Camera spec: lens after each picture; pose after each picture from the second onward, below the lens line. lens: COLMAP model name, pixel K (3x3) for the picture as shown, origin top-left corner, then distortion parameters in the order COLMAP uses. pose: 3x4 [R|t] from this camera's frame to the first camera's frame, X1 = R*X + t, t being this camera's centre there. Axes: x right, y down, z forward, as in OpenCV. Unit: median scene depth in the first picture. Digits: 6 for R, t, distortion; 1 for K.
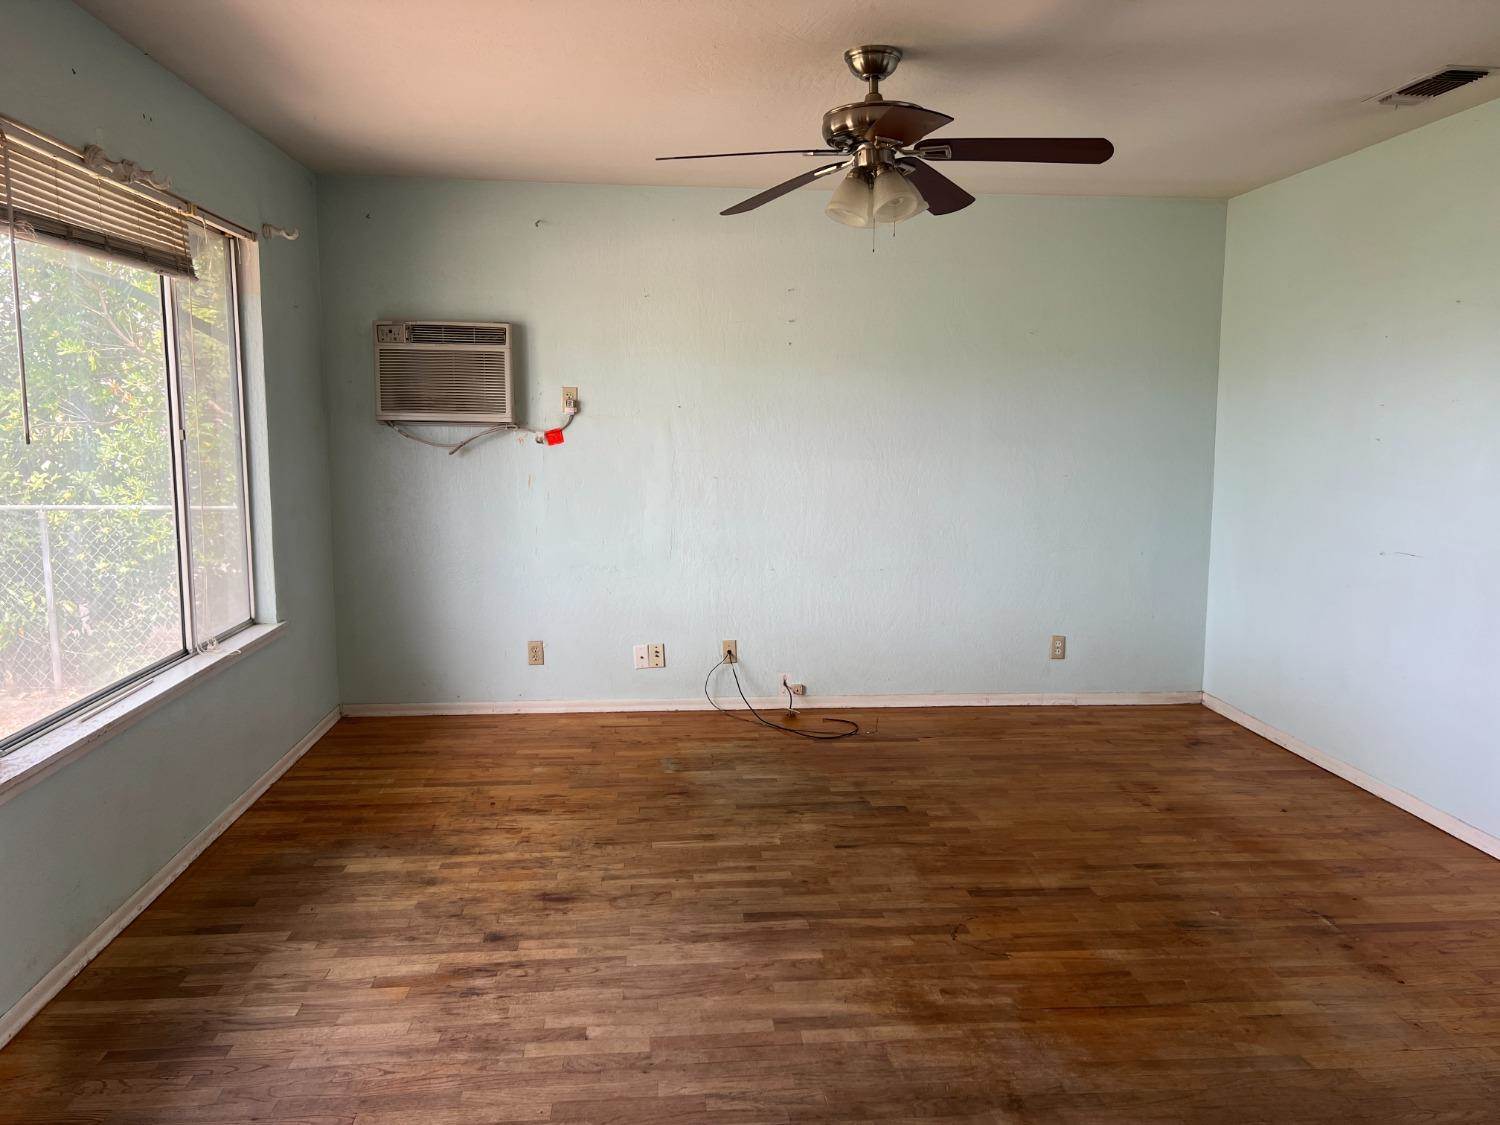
lens RADIAL K [[1130.9, 0, 750.1], [0, 1130.9, 563.8], [0, 0, 1]] dist [0.054579, -0.057157]
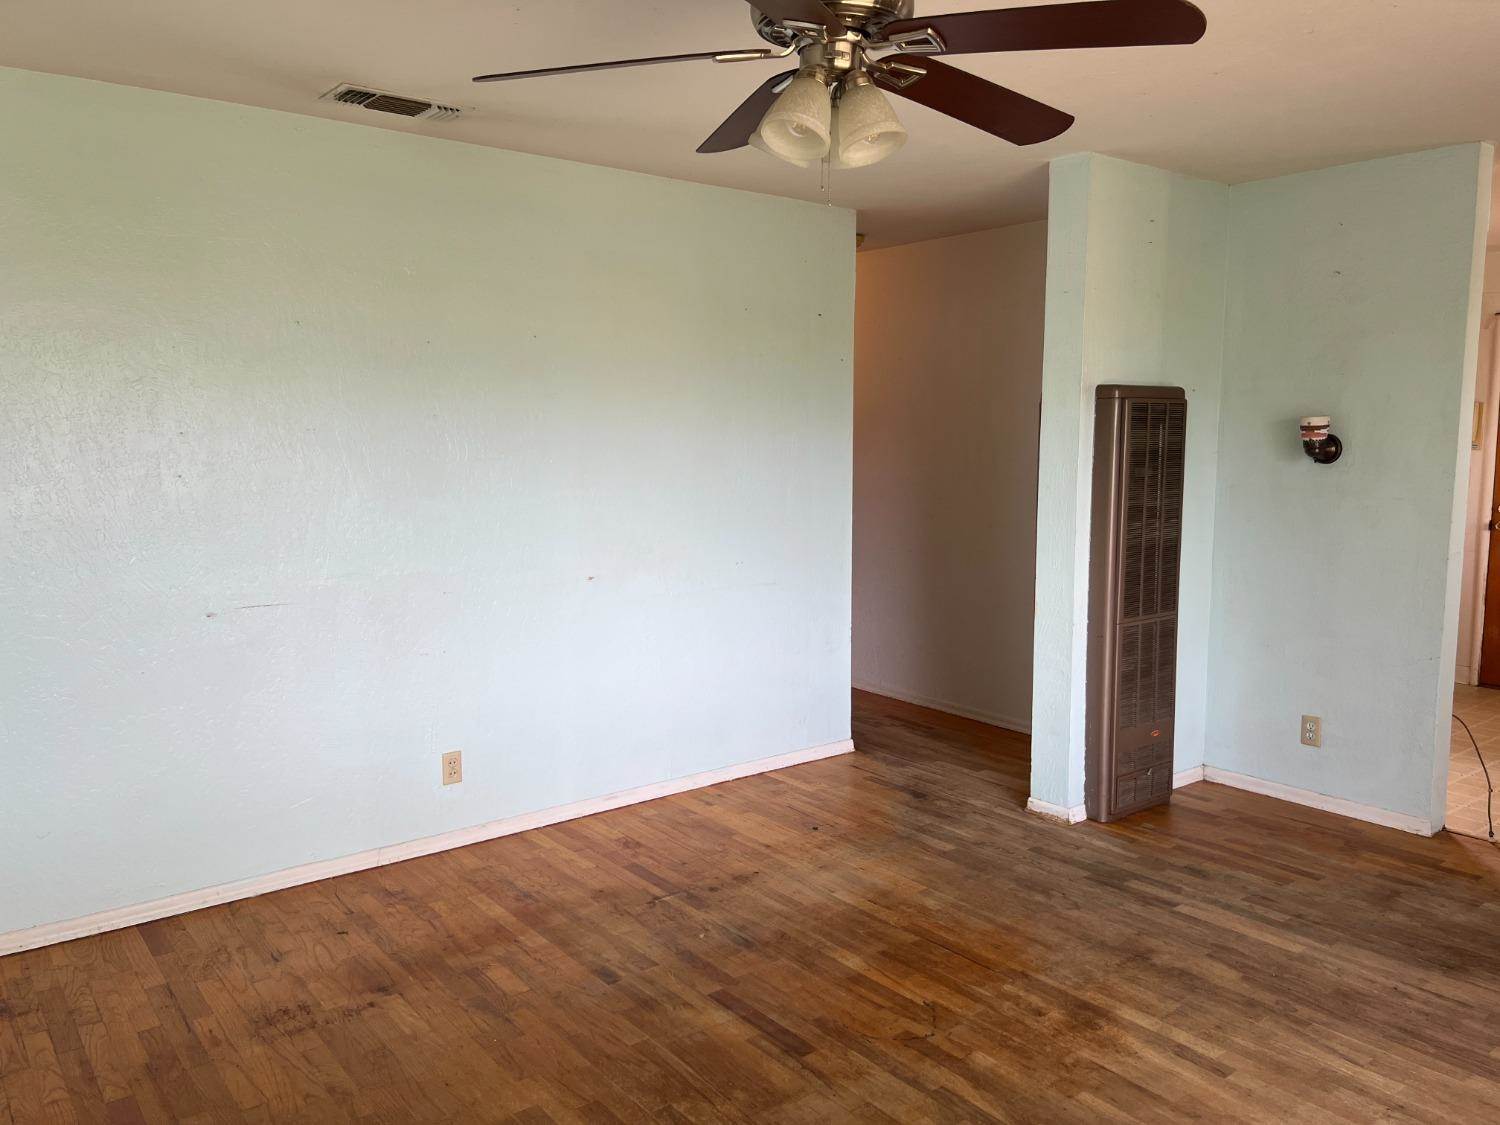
lens RADIAL K [[1130.9, 0, 751.4], [0, 1130.9, 558.1], [0, 0, 1]] dist [0.054579, -0.057157]
pose [[-0.548573, -0.097878, 0.830354, -0.440160], [0.102138, 0.977841, 0.182741, -0.211029], [-0.829841, 0.185057, -0.526420, 1.483082]]
